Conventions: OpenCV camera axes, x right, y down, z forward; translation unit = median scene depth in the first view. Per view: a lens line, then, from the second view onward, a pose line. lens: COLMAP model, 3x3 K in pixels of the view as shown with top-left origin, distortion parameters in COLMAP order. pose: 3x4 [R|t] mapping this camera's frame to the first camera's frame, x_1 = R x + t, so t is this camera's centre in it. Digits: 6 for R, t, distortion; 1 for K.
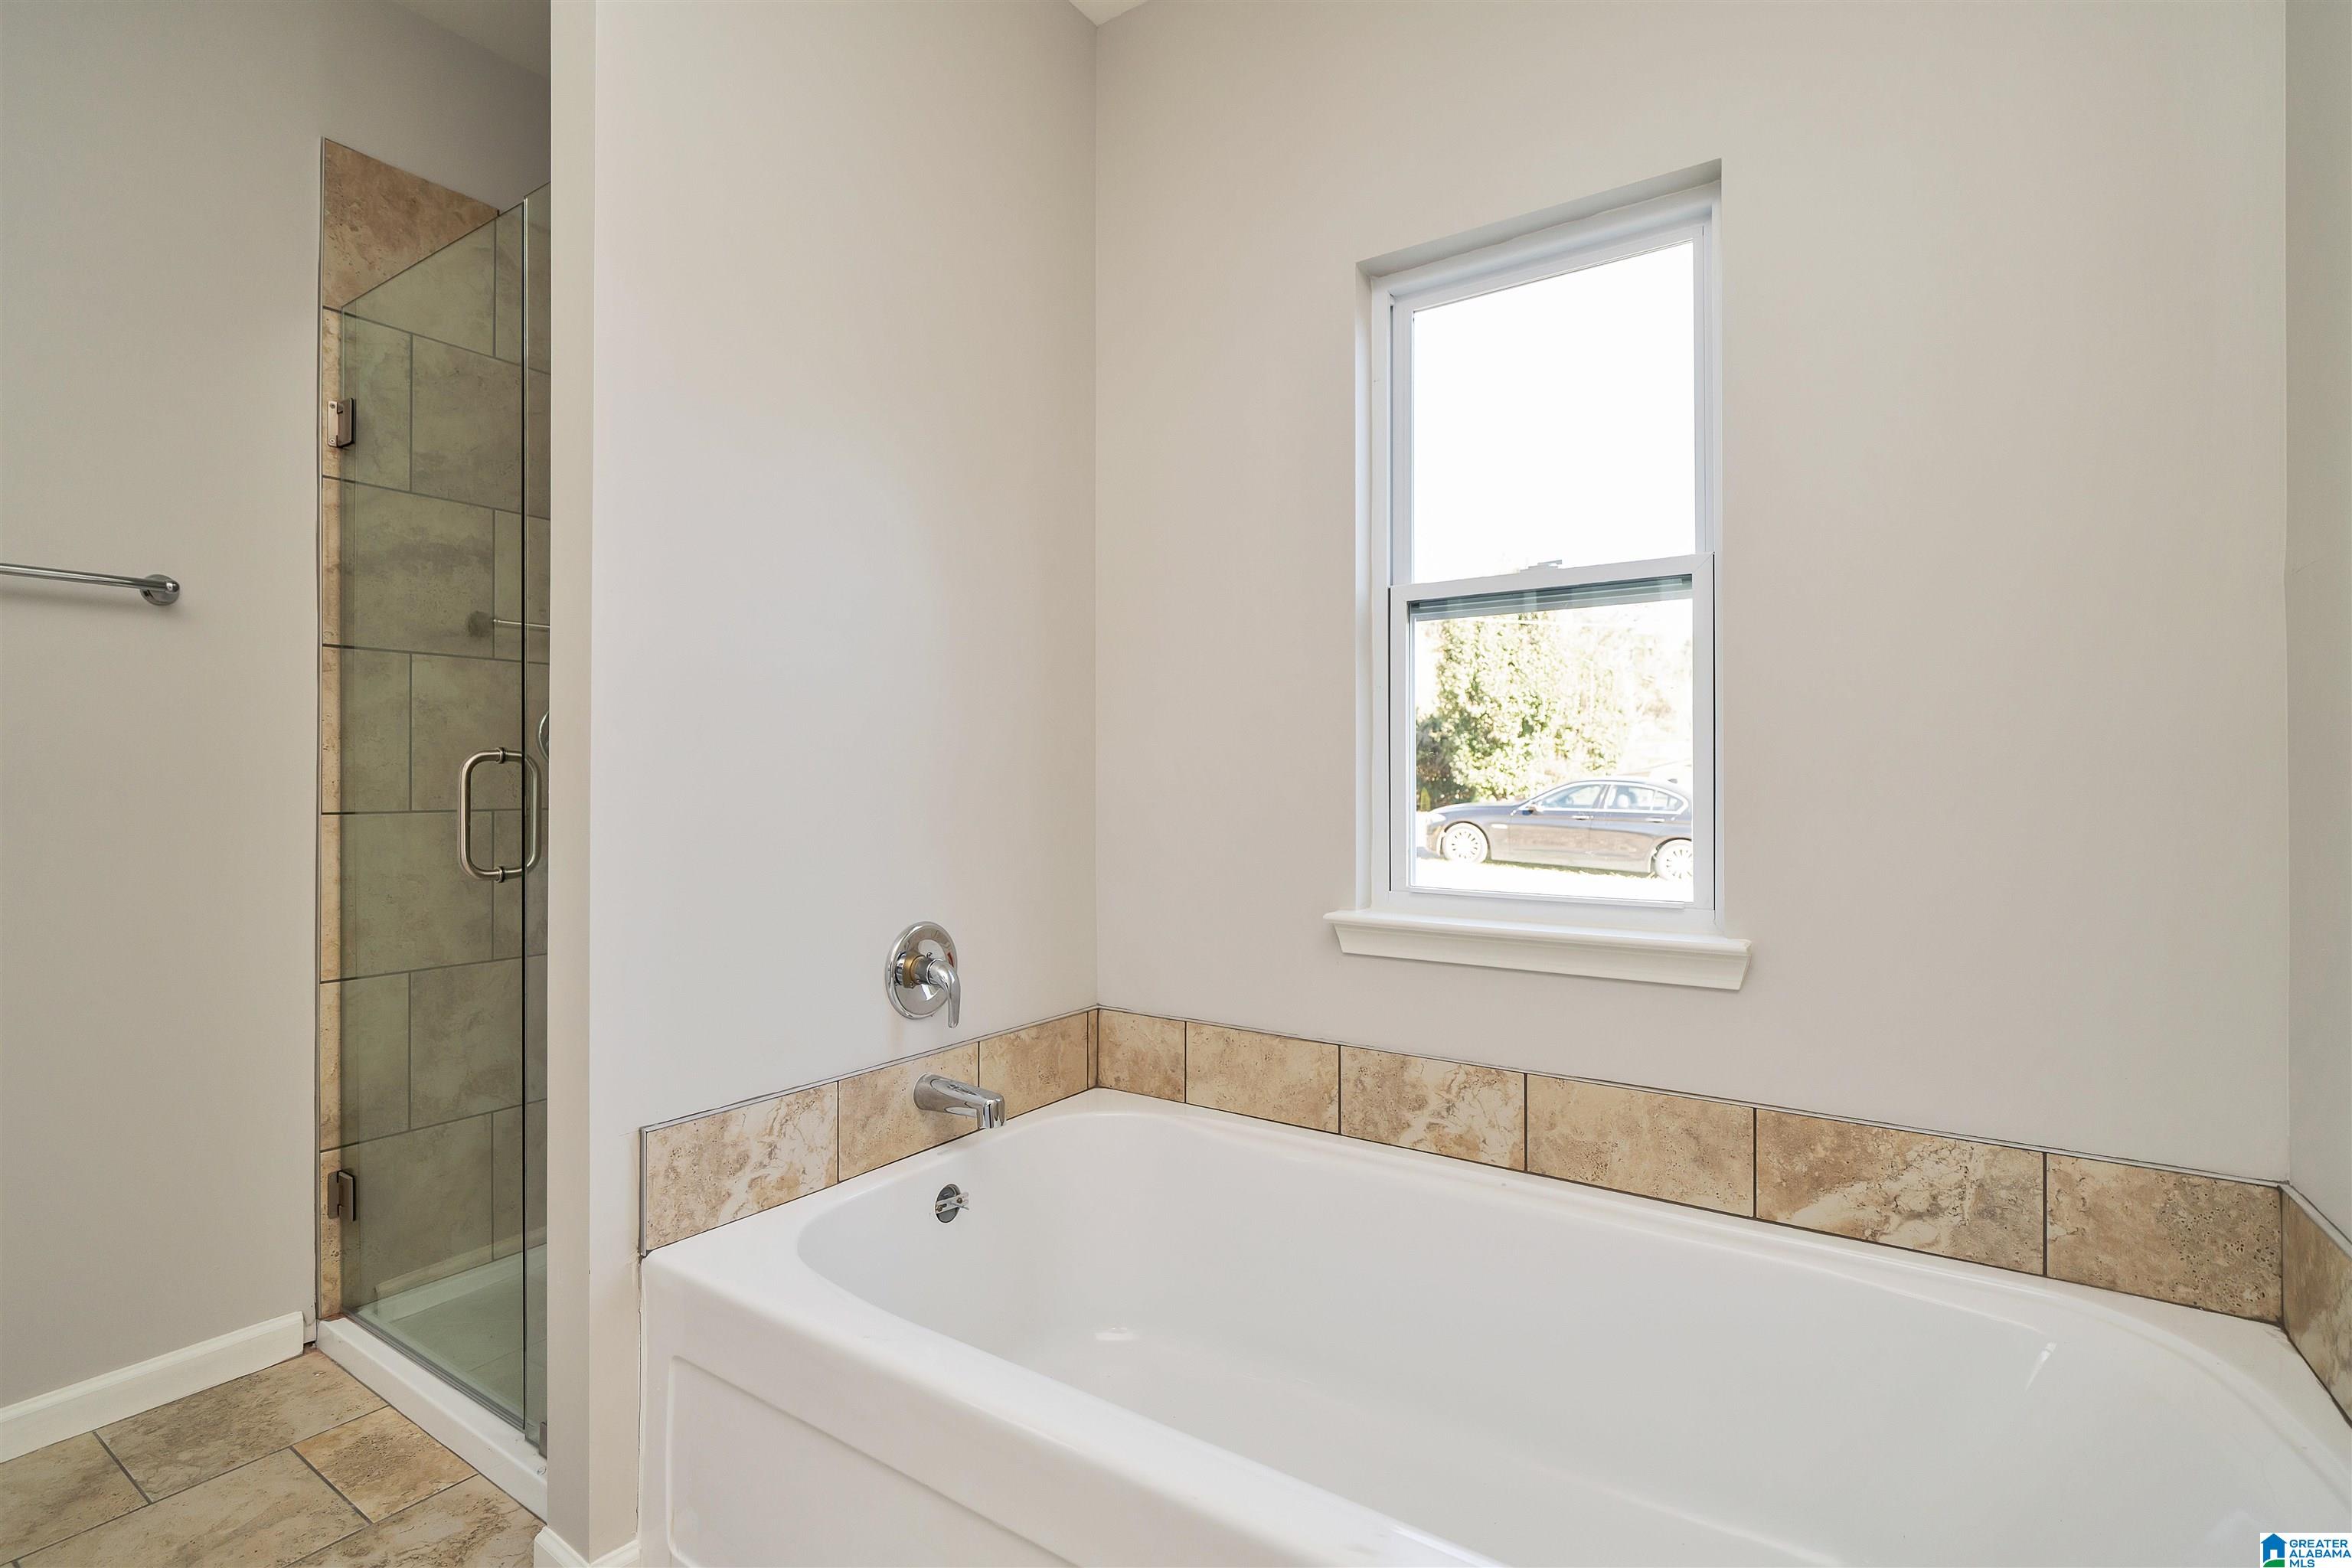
lens RADIAL K [[1081.6, 0, 1172.9], [0, 1081.6, 782.5], [0, 0, 1]] dist [-0.001526, -0.000309]
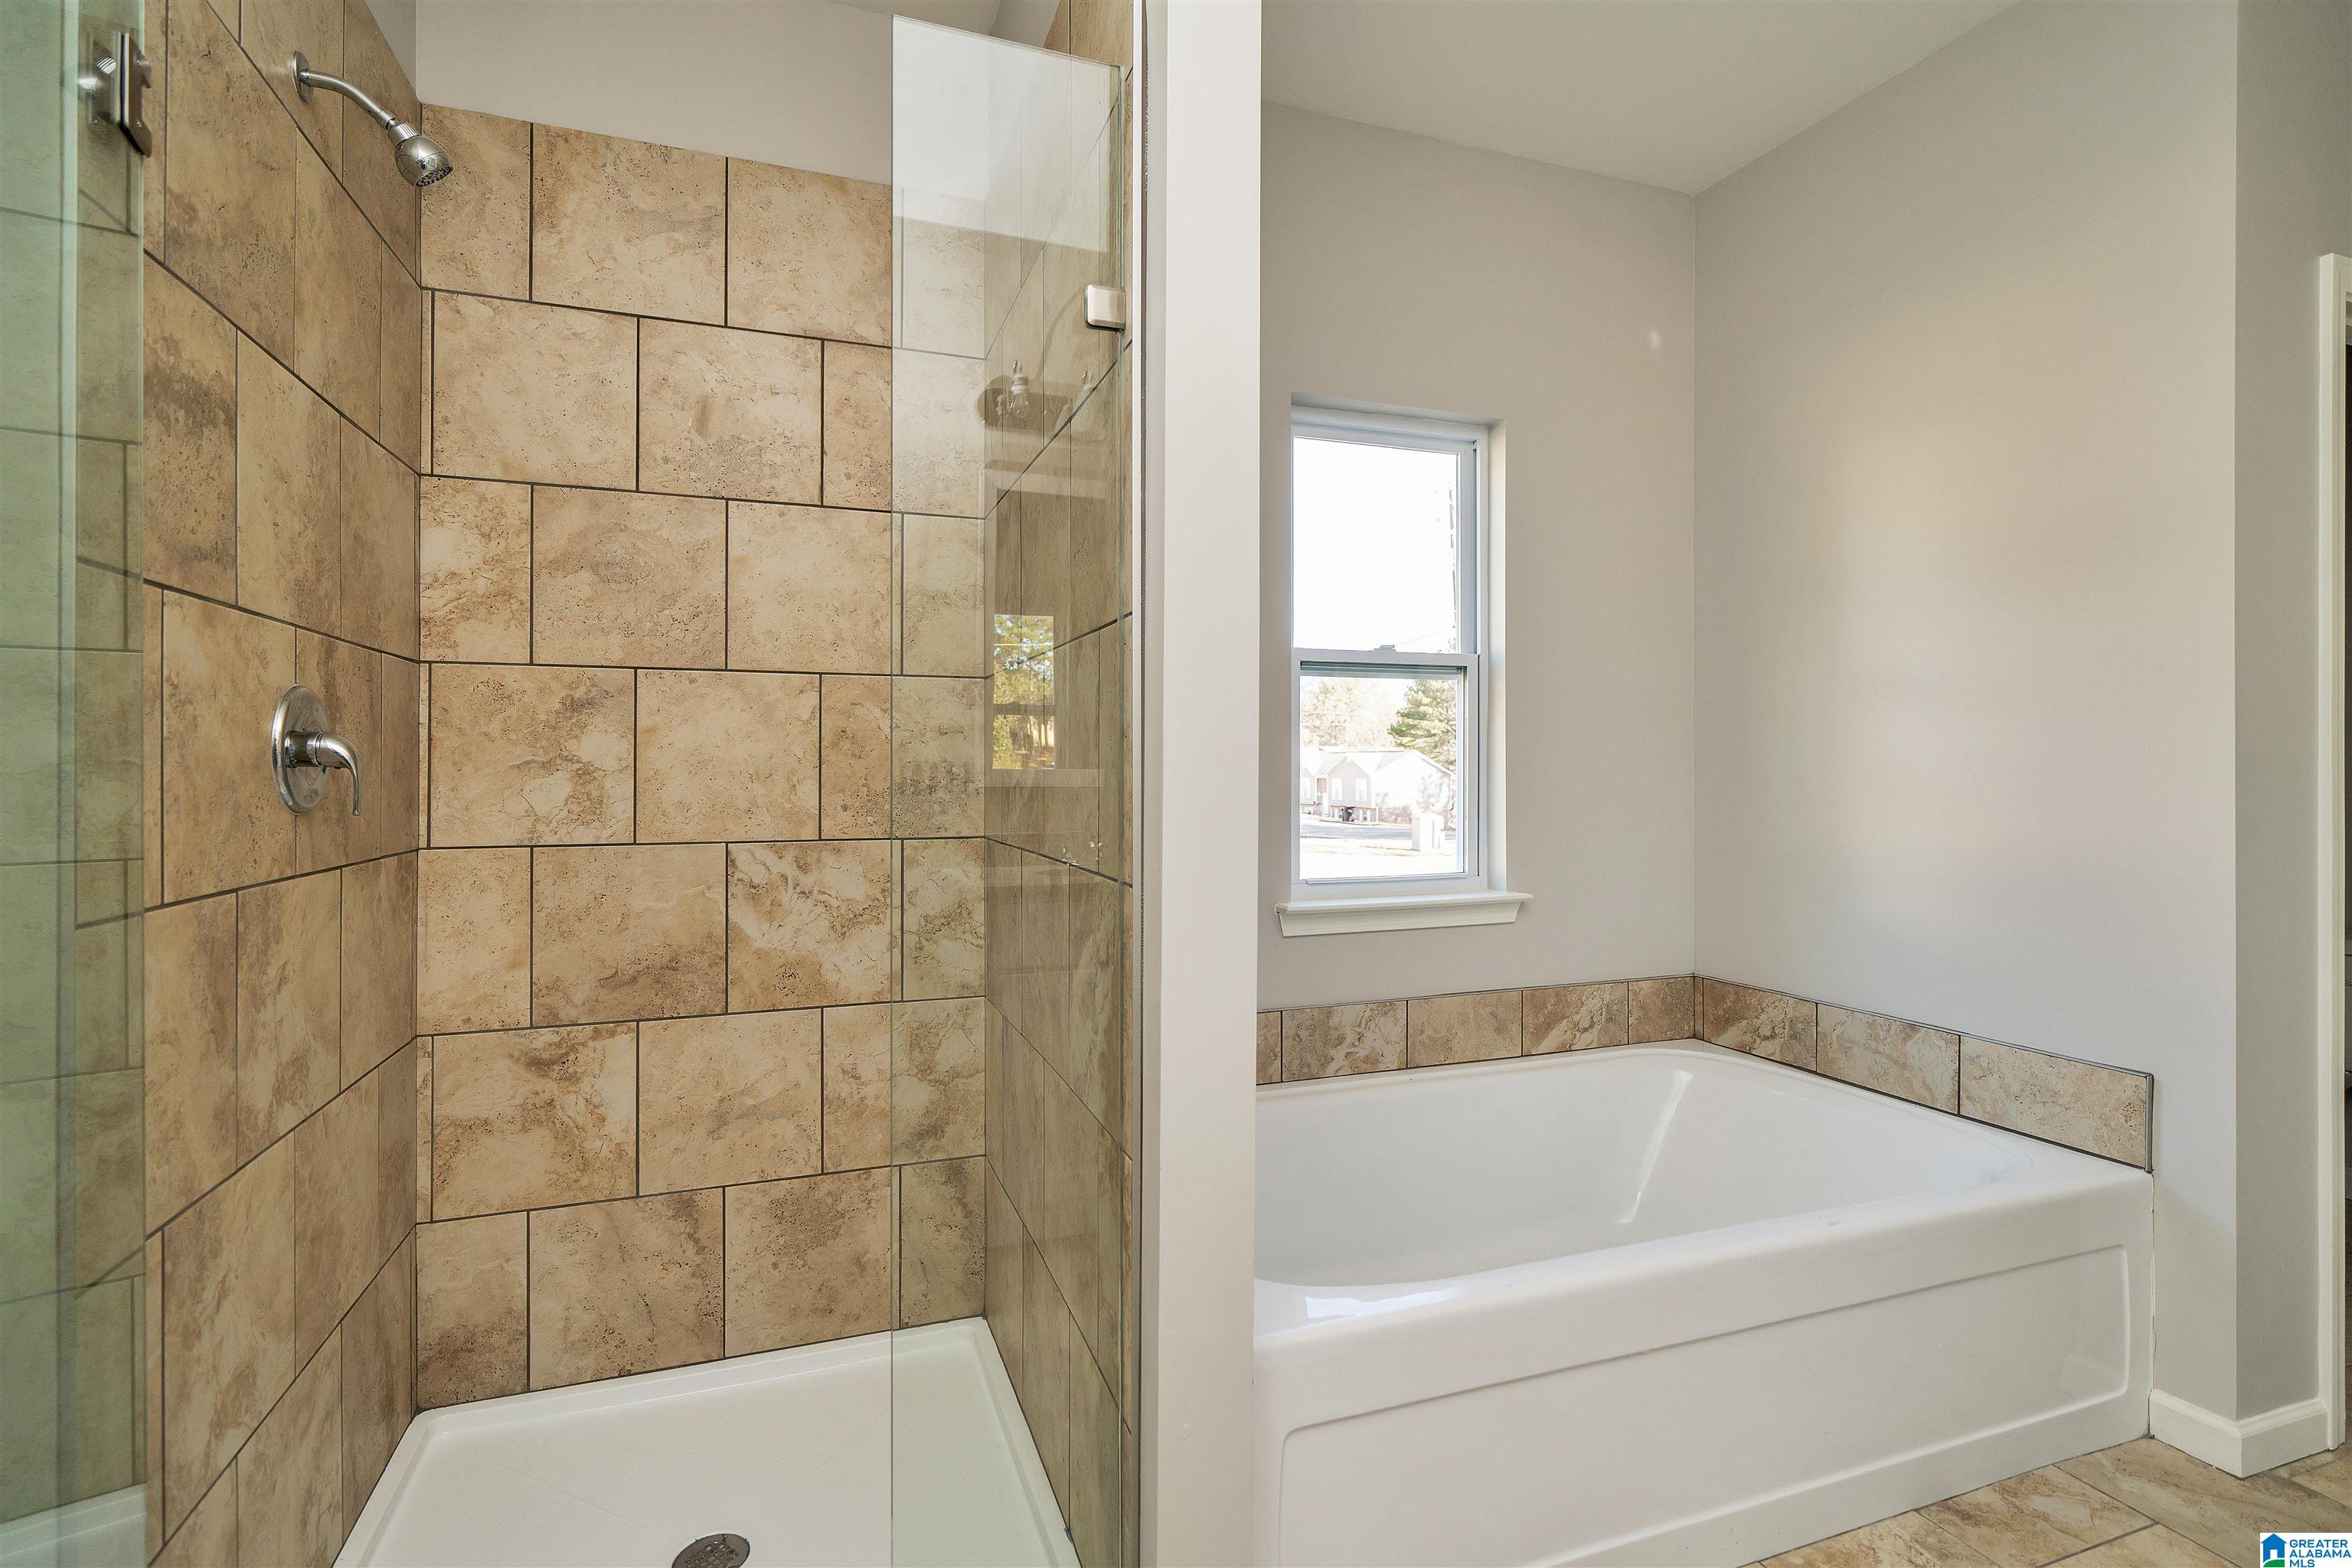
lens RADIAL K [[1081.6, 0, 1173.2], [0, 1081.6, 776.2], [0, 0, 1]] dist [-0.001526, -0.000309]
pose [[0.586373, -0.000879, 0.810041, -1.072145], [0.006459, 0.999973, -0.003591, -0.028129], [-0.810016, 0.007338, 0.586362, 0.421614]]
